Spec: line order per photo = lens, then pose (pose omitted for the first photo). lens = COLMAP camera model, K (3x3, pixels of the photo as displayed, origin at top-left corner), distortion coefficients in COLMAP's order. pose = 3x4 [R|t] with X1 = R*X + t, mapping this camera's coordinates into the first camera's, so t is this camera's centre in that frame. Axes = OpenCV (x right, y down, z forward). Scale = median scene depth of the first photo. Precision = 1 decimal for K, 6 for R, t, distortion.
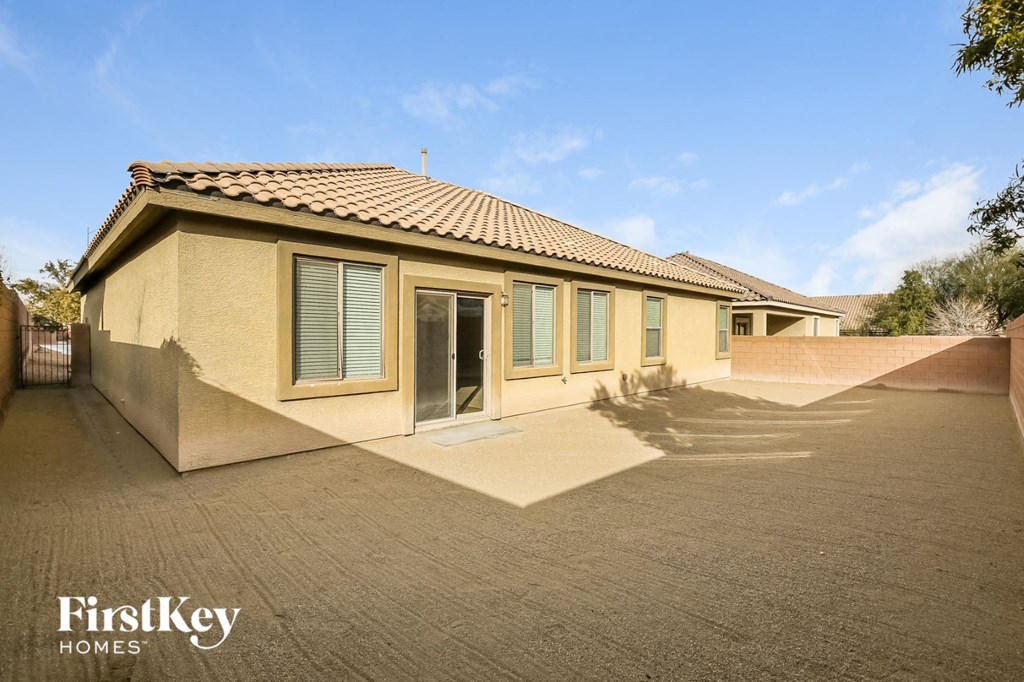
lens RADIAL K [[464.5, 0, 518.3], [0, 464.5, 335.1], [0, 0, 1]] dist [-0.013806, 0.000067]
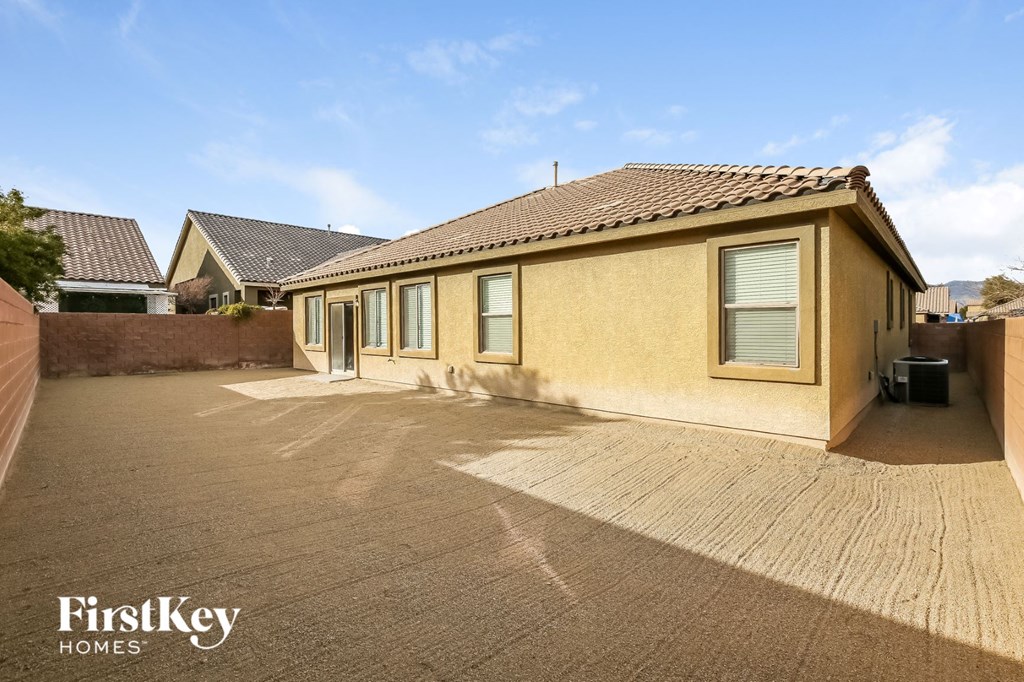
lens RADIAL K [[464.5, 0, 518.3], [0, 464.5, 335.1], [0, 0, 1]] dist [-0.013806, 0.000067]
pose [[0.008813, 0.012785, -0.999879, 1.118579], [0.004430, 0.999908, 0.012824, 0.009115], [0.999951, -0.004543, 0.008755, 1.089567]]
